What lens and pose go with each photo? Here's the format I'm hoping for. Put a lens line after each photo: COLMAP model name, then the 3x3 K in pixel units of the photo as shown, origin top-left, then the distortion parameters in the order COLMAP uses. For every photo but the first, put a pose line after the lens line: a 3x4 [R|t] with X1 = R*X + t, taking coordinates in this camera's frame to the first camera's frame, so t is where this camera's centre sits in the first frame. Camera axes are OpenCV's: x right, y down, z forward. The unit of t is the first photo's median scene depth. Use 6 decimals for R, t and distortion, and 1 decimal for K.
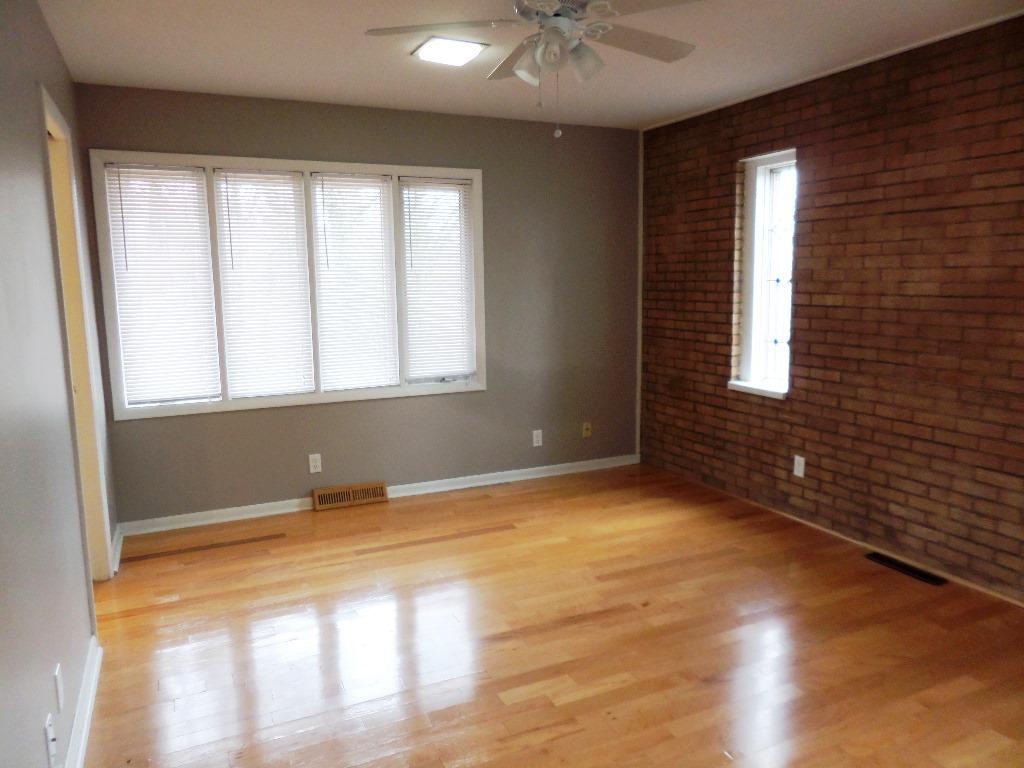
lens RADIAL K [[741.8, 0, 512.0], [0, 741.8, 384.0], [0, 0, 1]] dist [-0.003940, 0.003901]
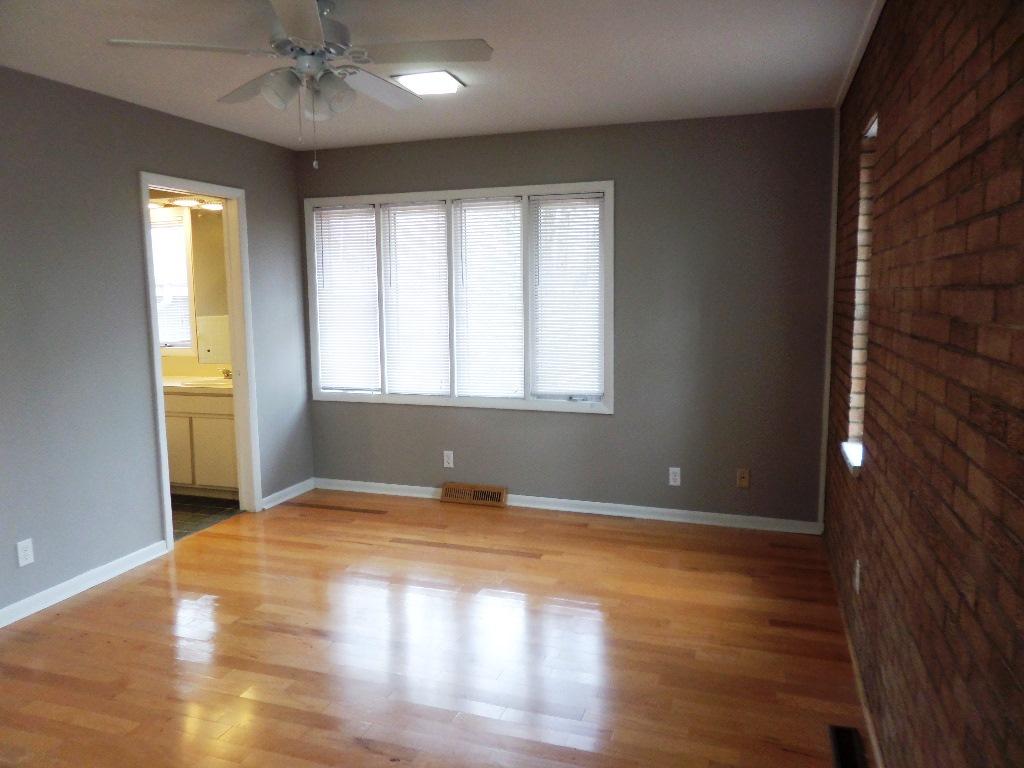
lens RADIAL K [[732.2, 0, 506.0], [0, 732.2, 378.6], [0, 0, 1]] dist [0.003966, -0.000849]
pose [[0.715688, 0.087331, -0.692938, 0.550574], [-0.103174, 0.994486, 0.018773, -0.043566], [0.690757, 0.058058, 0.720752, 0.258021]]
